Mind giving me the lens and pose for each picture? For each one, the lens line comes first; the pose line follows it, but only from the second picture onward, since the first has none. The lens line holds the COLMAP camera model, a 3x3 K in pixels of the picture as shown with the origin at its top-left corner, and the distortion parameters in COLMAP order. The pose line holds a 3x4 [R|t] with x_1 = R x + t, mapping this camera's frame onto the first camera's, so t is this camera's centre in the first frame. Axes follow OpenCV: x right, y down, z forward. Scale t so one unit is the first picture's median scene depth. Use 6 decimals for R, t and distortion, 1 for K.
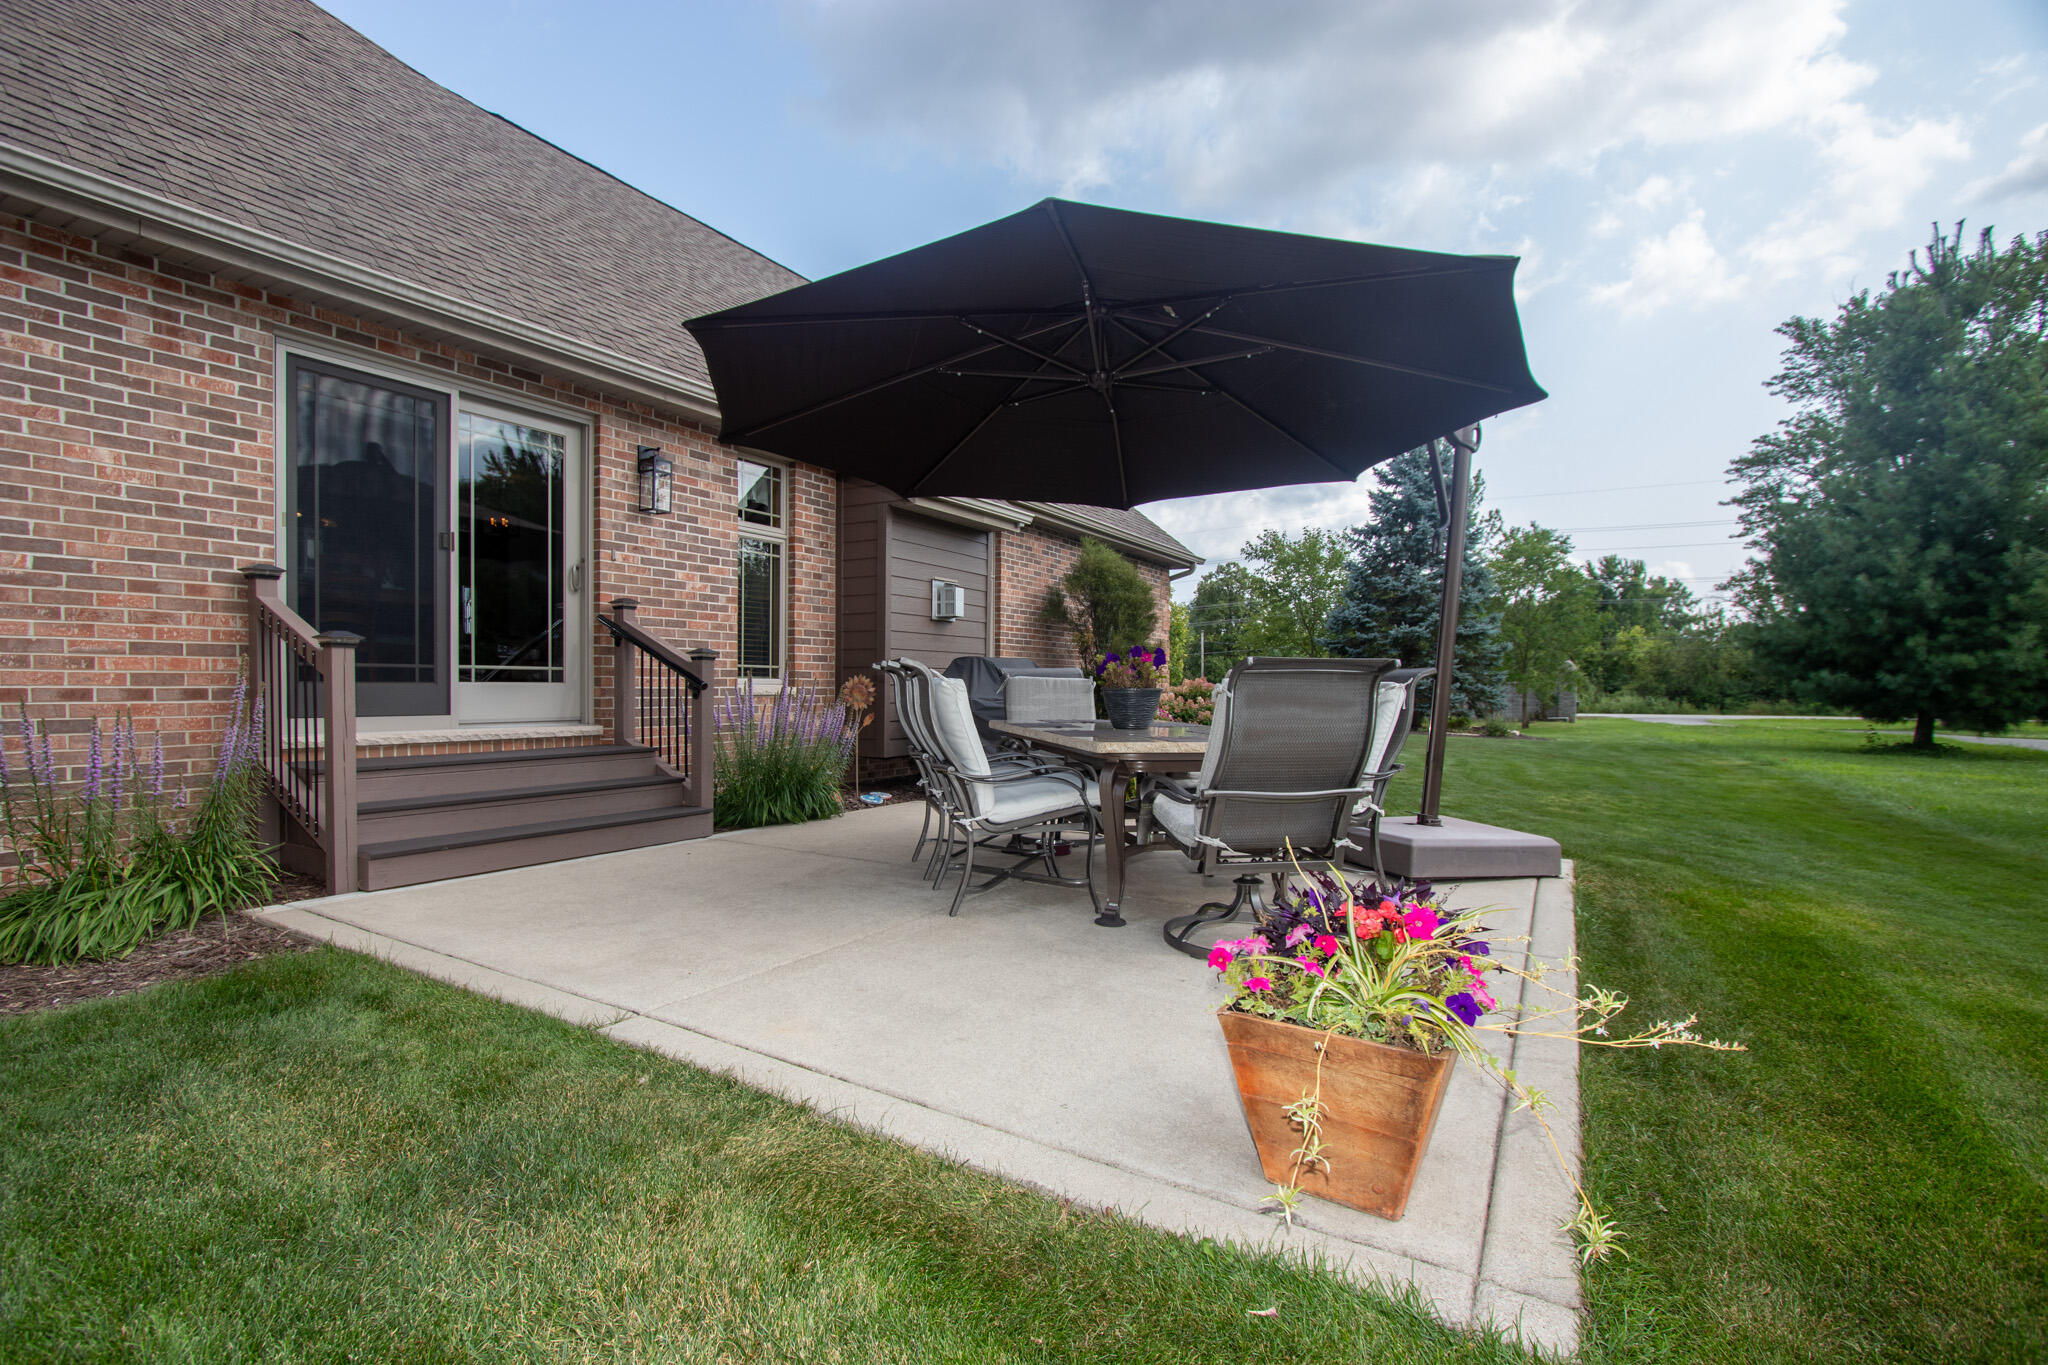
lens RADIAL K [[932.0, 0, 1020.0], [0, 932.0, 693.4], [0, 0, 1]] dist [-0.011338, -0.000194]
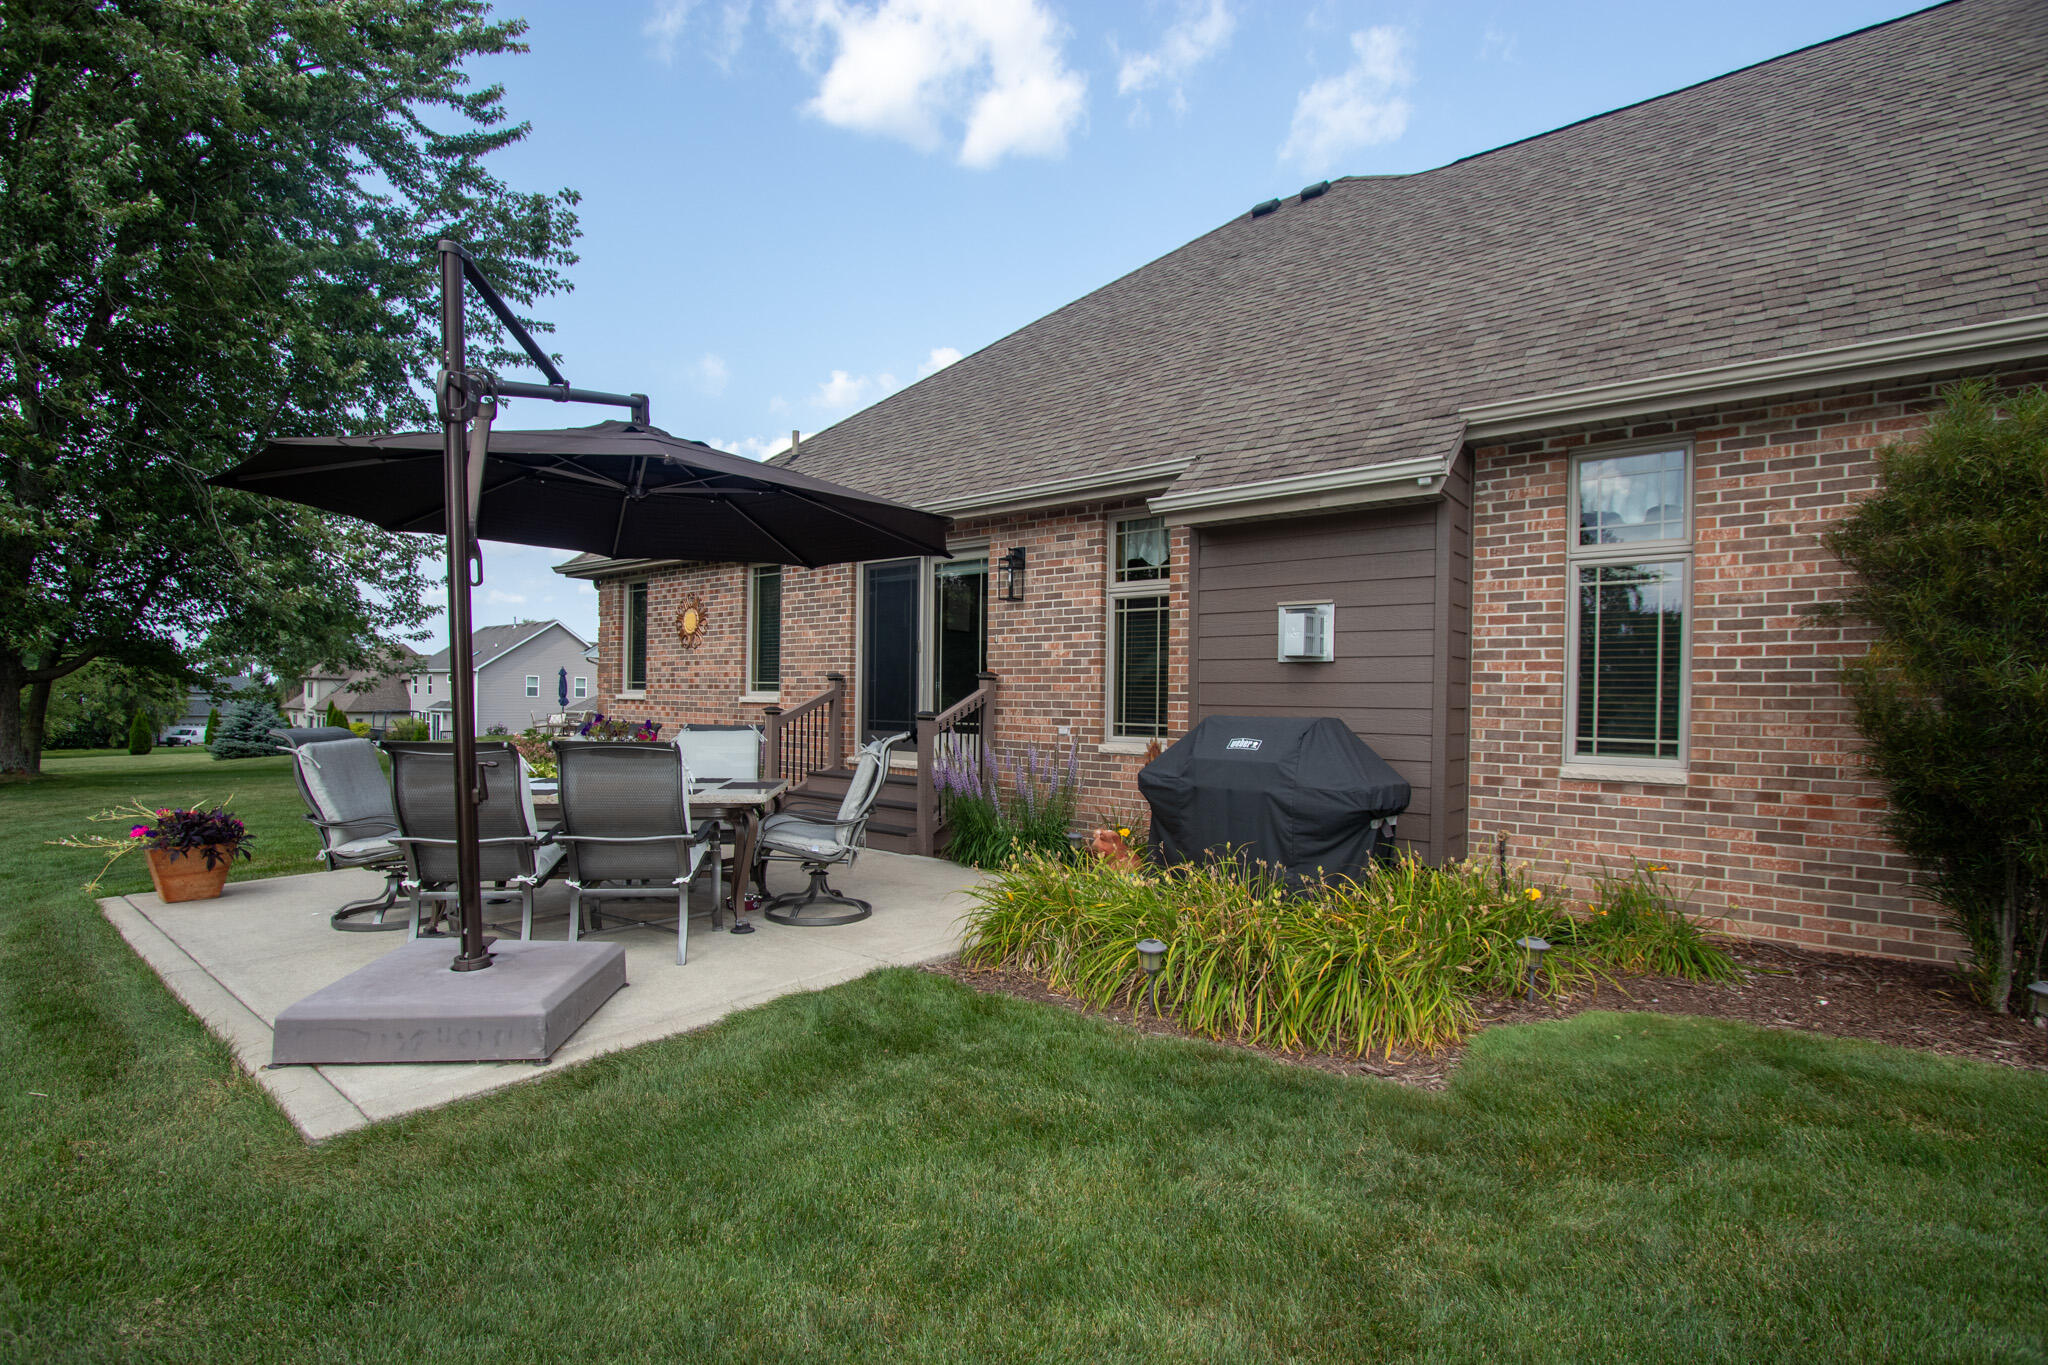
lens RADIAL K [[940.1, 0, 1027.5], [0, 940.1, 700.0], [0, 0, 1]] dist [-0.002150, -0.000603]
pose [[-0.140862, -0.019653, -0.989834, 0.822506], [-0.033678, 0.999319, -0.015049, -0.041601], [0.989456, 0.031216, -0.141428, 1.171428]]
